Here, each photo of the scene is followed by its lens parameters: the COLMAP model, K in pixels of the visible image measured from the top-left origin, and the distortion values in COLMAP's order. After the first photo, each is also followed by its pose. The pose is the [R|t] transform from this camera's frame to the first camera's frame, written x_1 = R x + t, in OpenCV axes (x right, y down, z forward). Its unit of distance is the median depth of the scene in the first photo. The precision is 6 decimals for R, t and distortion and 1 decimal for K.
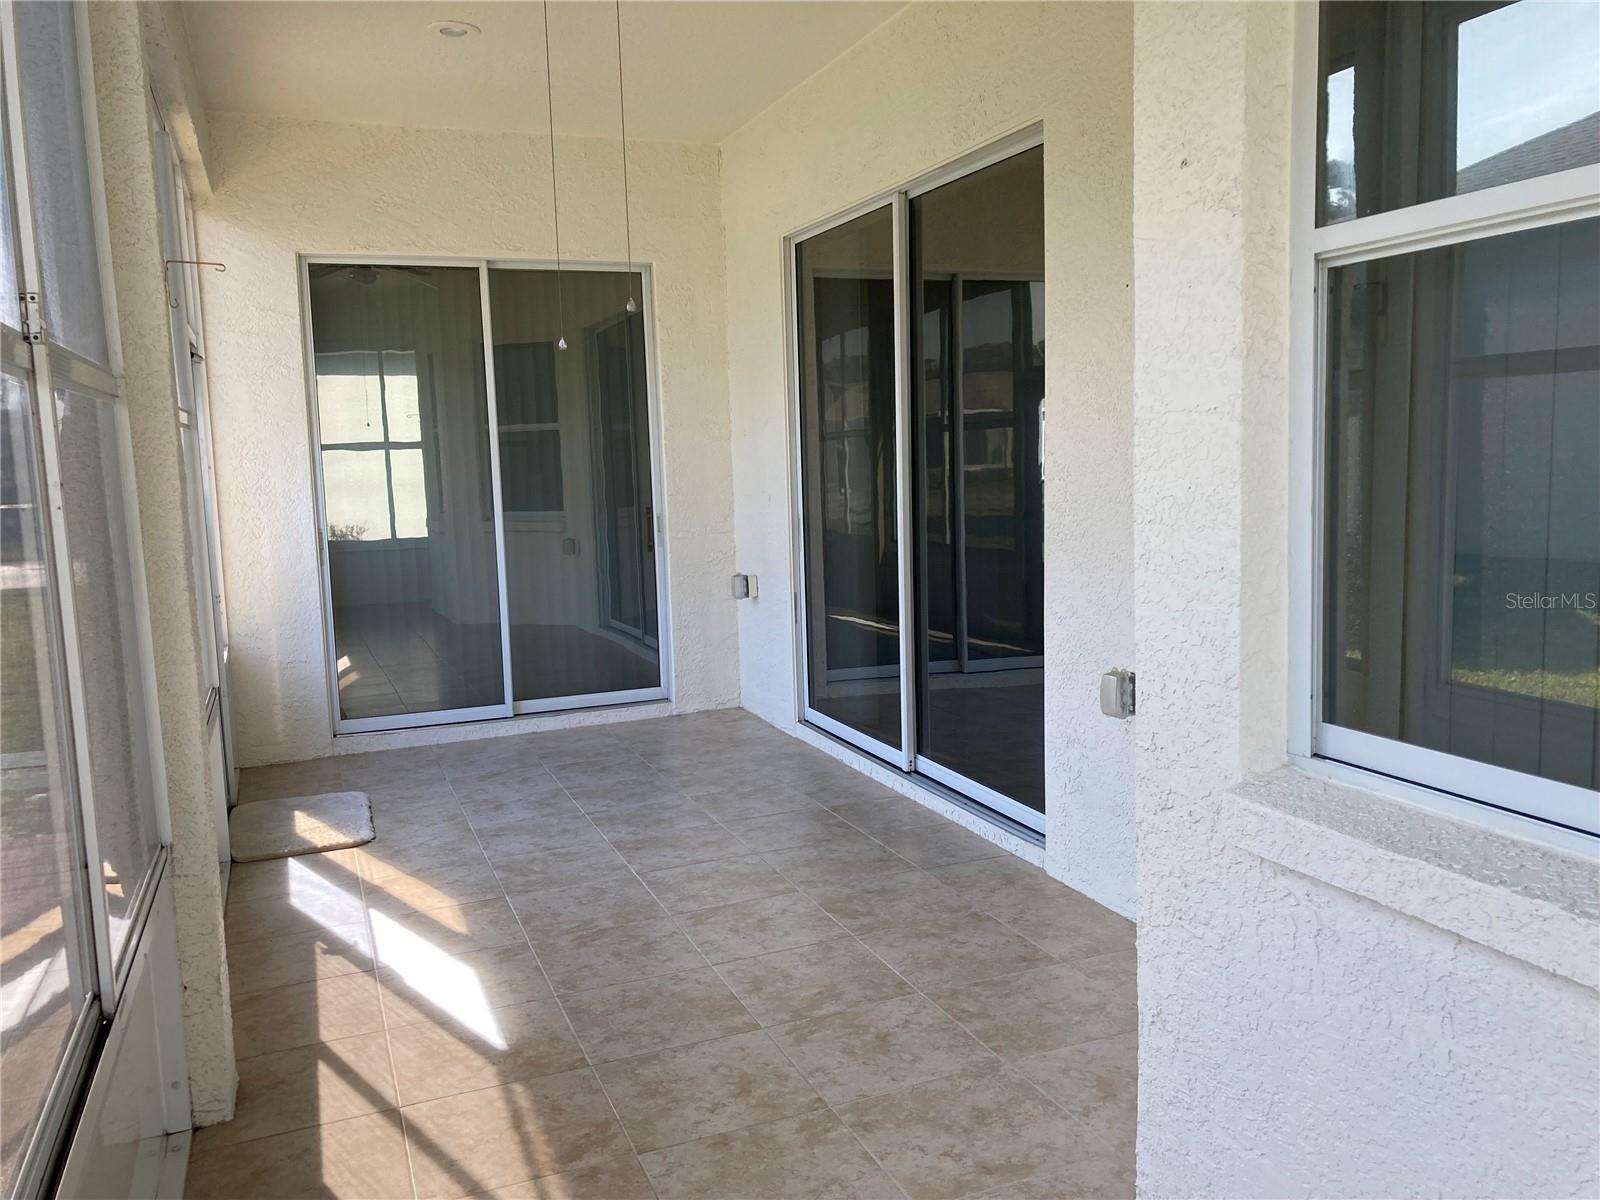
lens RADIAL K [[1325.9, 0, 802.6], [0, 1325.9, 601.3], [0, 0, 1]] dist [0.011054, 0.006711]
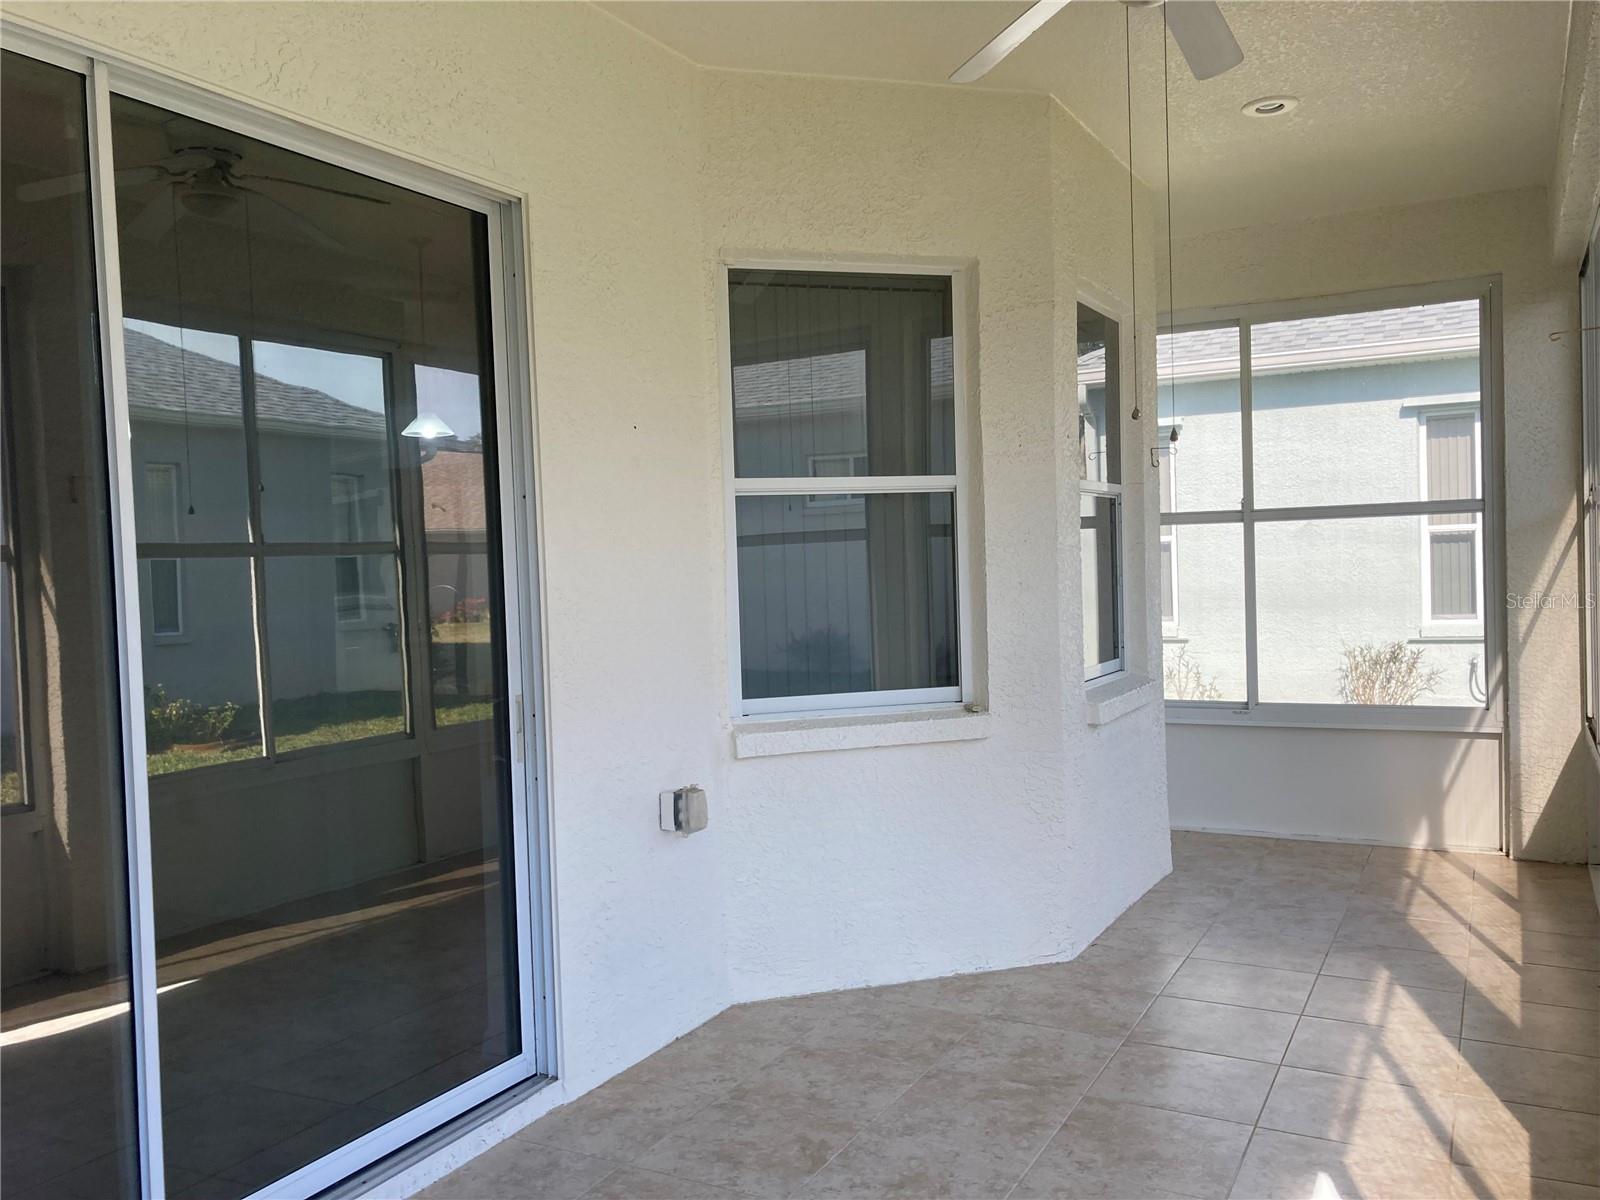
lens RADIAL K [[1325.9, 0, 802.2], [0, 1325.9, 602.4], [0, 0, 1]] dist [0.011054, 0.006711]
pose [[-0.653414, 0.029497, 0.756426, -0.699559], [0.143029, 0.986053, 0.085100, -0.191785], [-0.743366, 0.163796, -0.648520, 1.793827]]
